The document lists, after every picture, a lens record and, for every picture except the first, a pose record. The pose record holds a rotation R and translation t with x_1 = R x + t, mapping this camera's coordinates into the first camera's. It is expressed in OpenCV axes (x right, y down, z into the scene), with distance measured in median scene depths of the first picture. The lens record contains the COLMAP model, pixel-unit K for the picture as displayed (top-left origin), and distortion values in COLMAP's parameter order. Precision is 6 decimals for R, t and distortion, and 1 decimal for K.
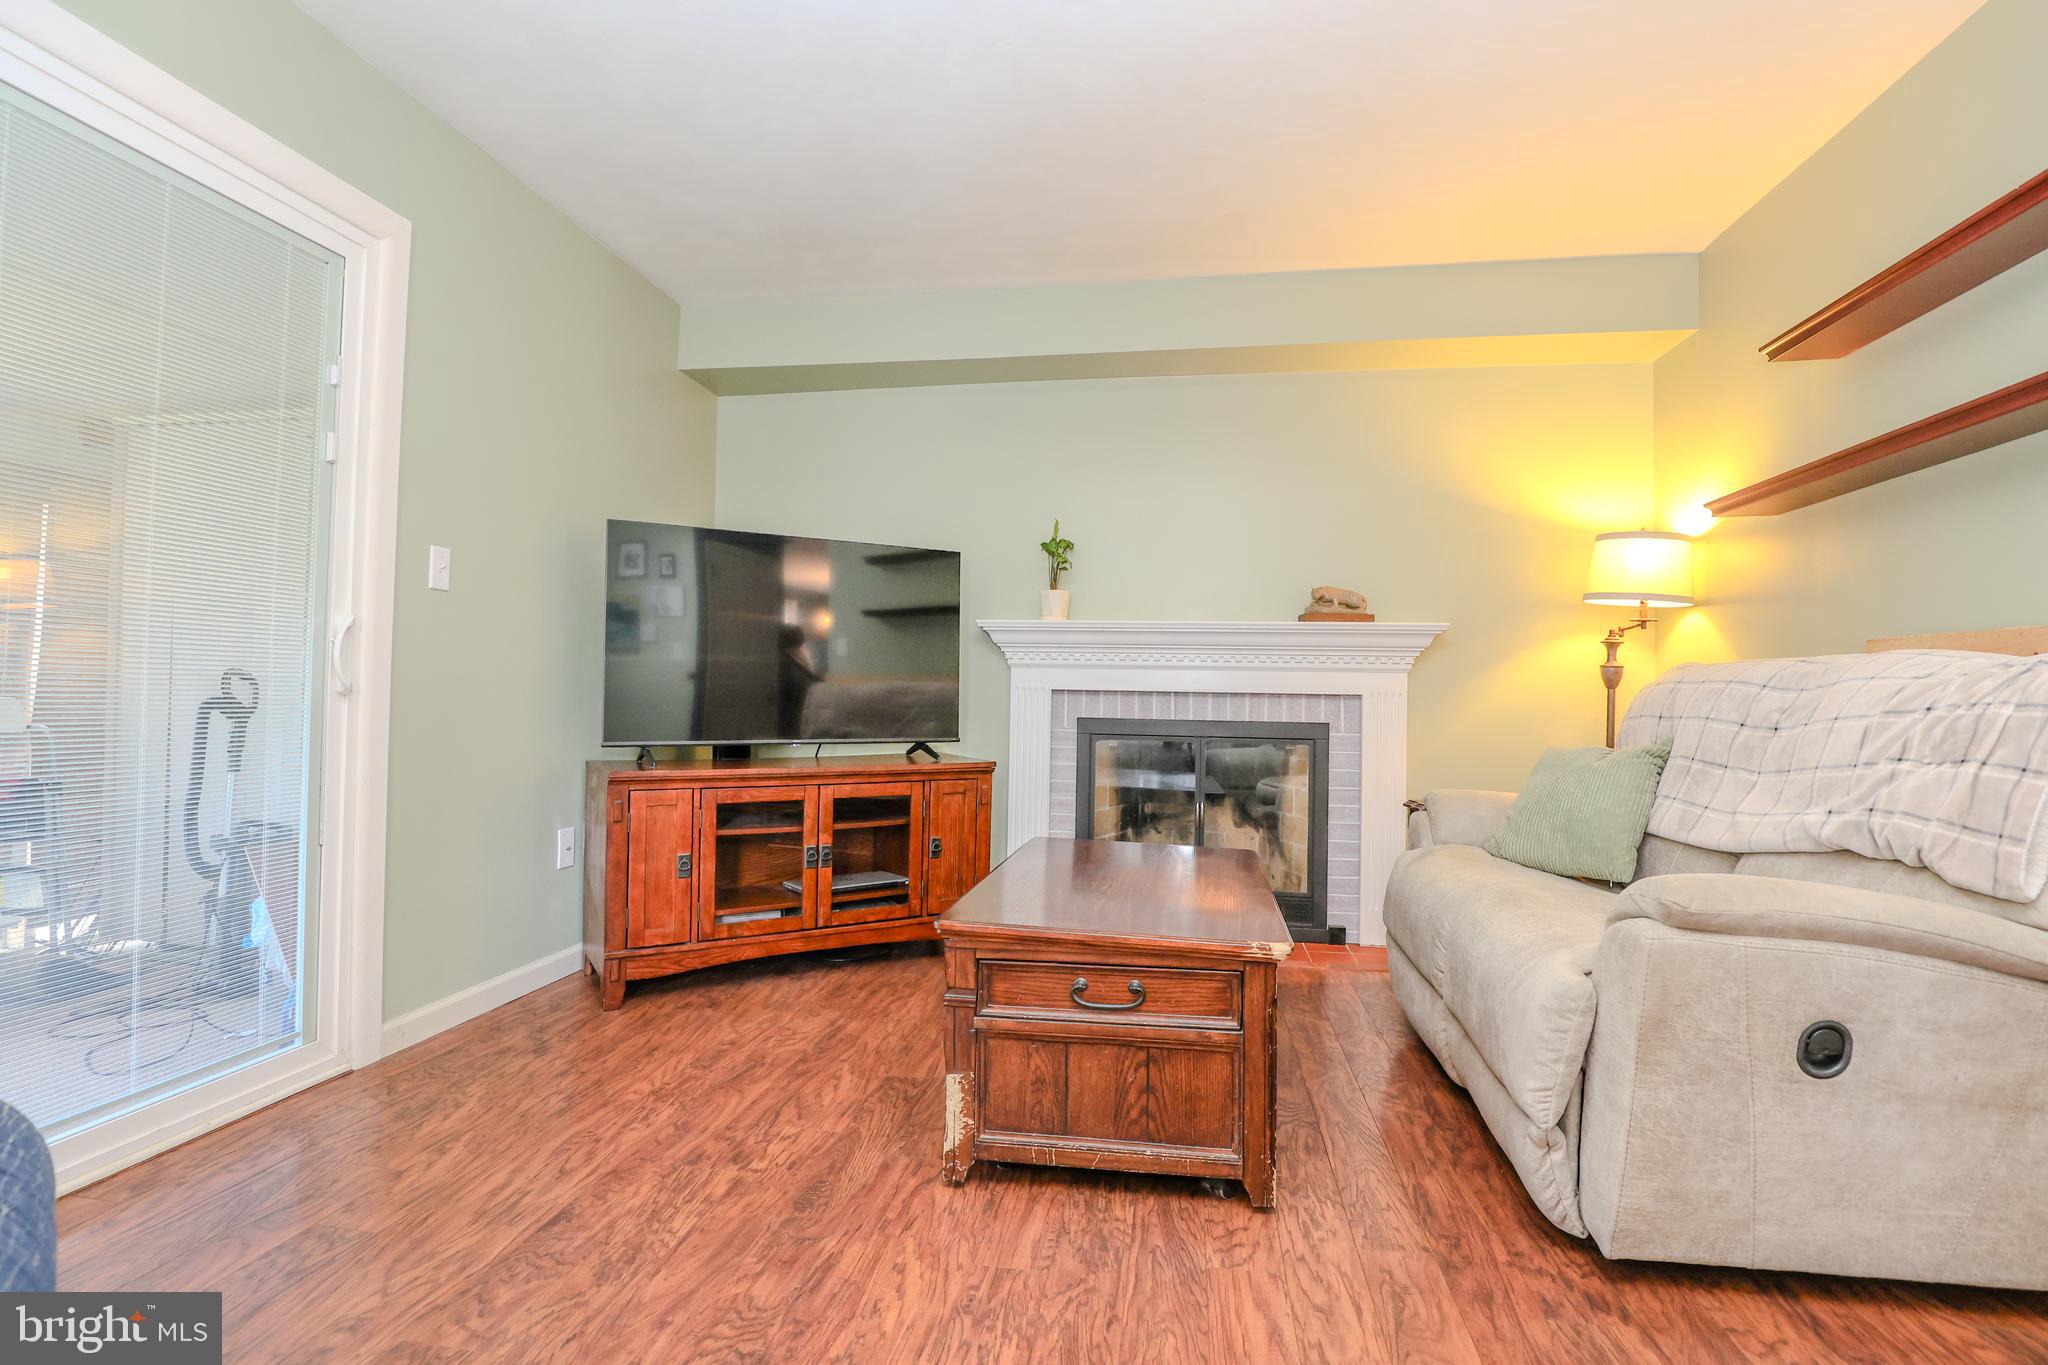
lens RADIAL K [[1014.3, 0, 1024.0], [0, 1014.3, 682.5], [0, 0, 1]] dist [-0.000880, 0.000022]
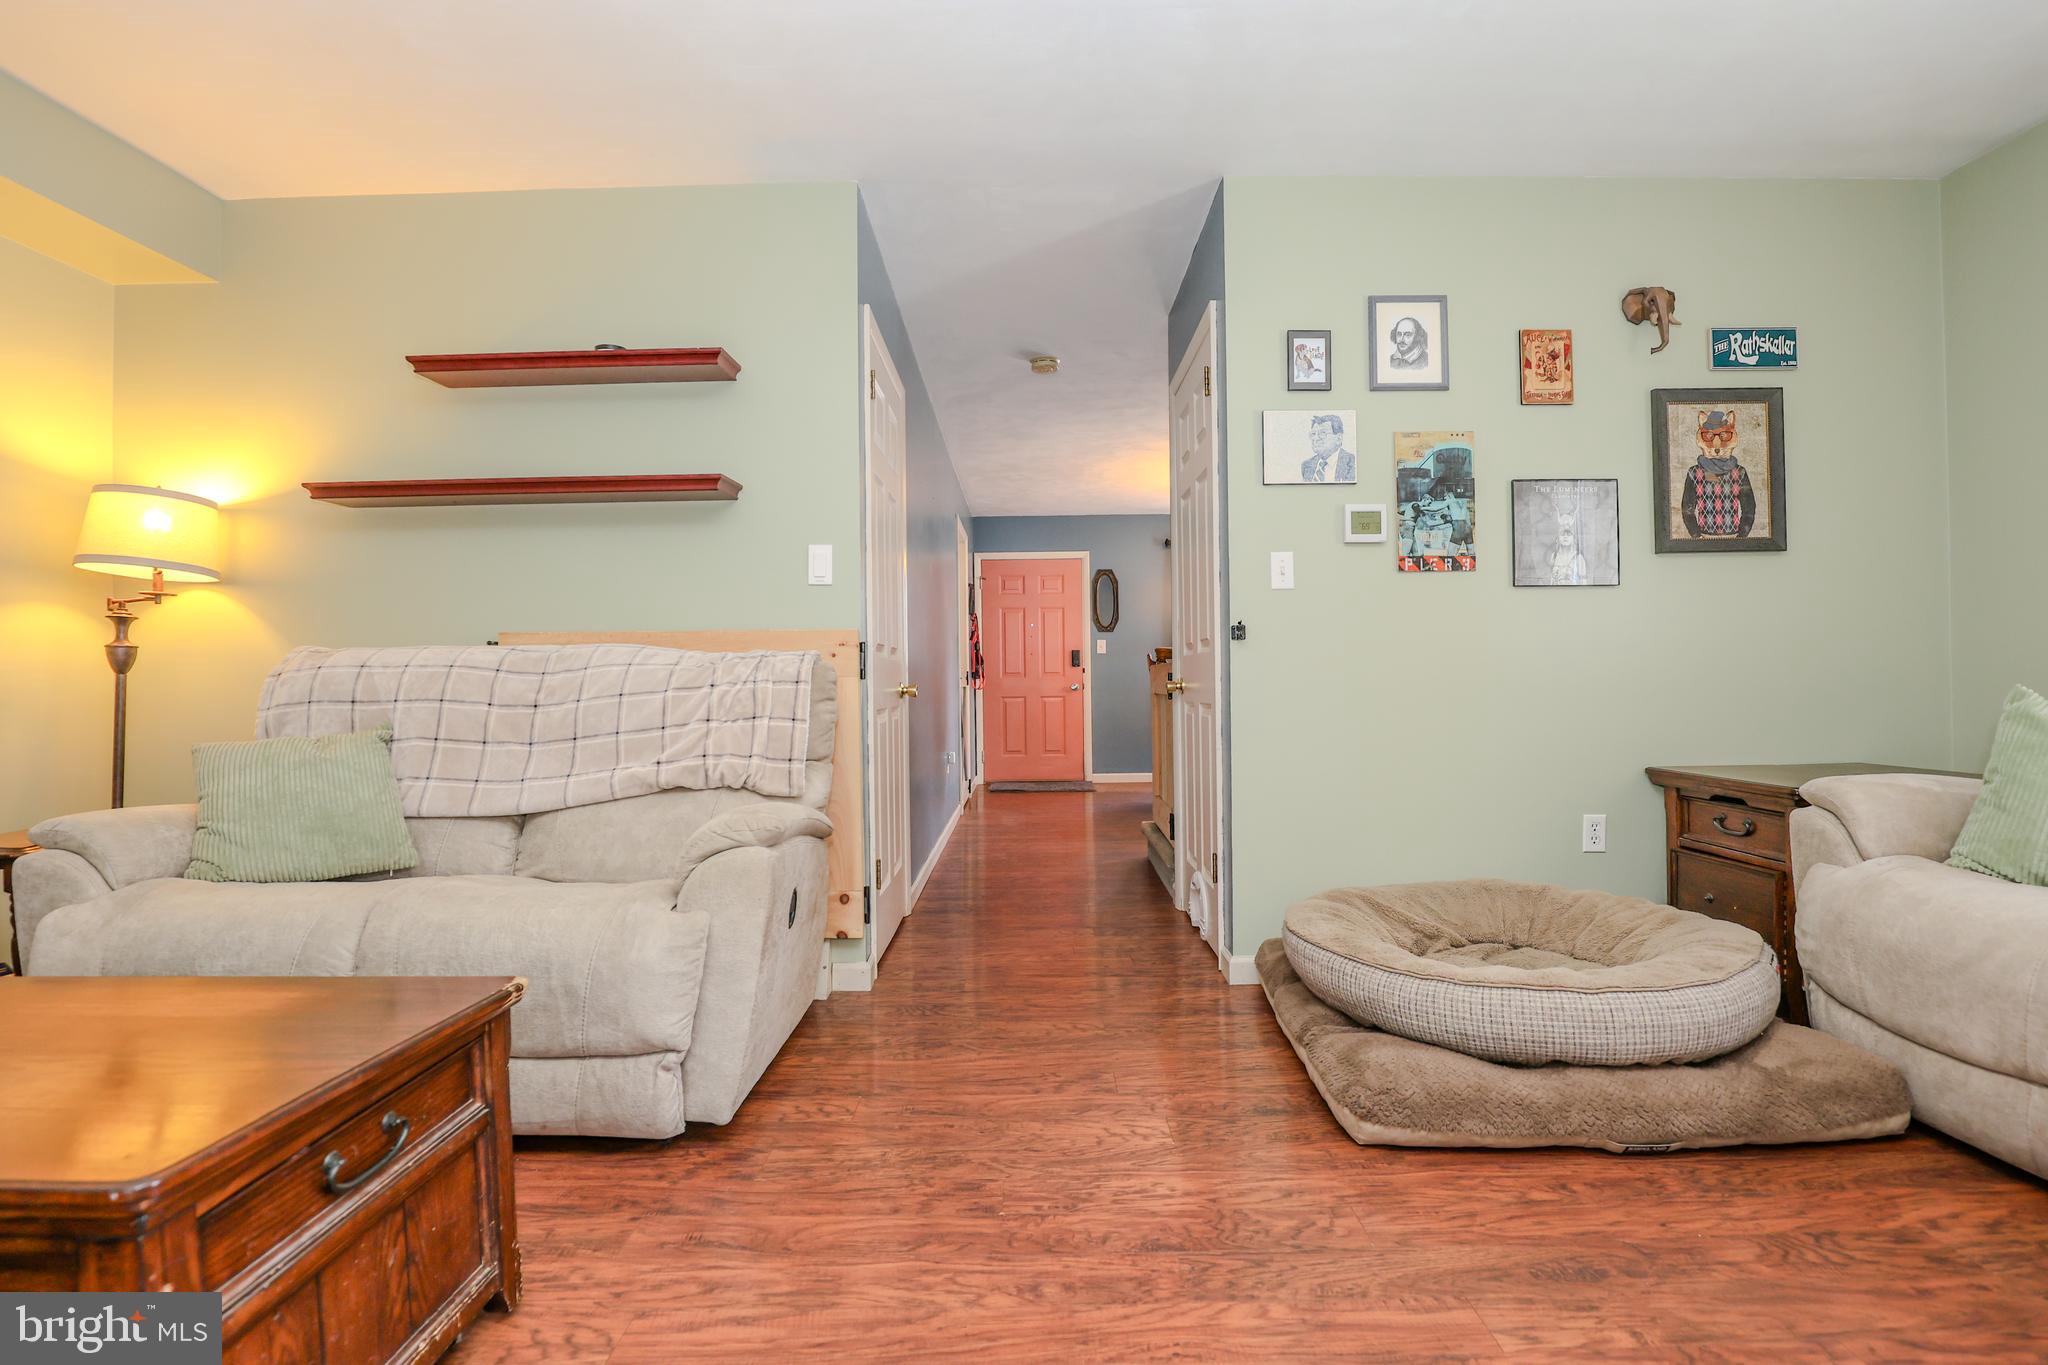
lens RADIAL K [[1014.3, 0, 1024.0], [0, 1014.3, 682.5], [0, 0, 1]] dist [-0.000880, 0.000022]
pose [[-0.136975, -0.015766, 0.990449, -0.632608], [-0.004820, 0.999872, 0.015250, -0.004226], [-0.990563, -0.002685, -0.137034, 0.705769]]
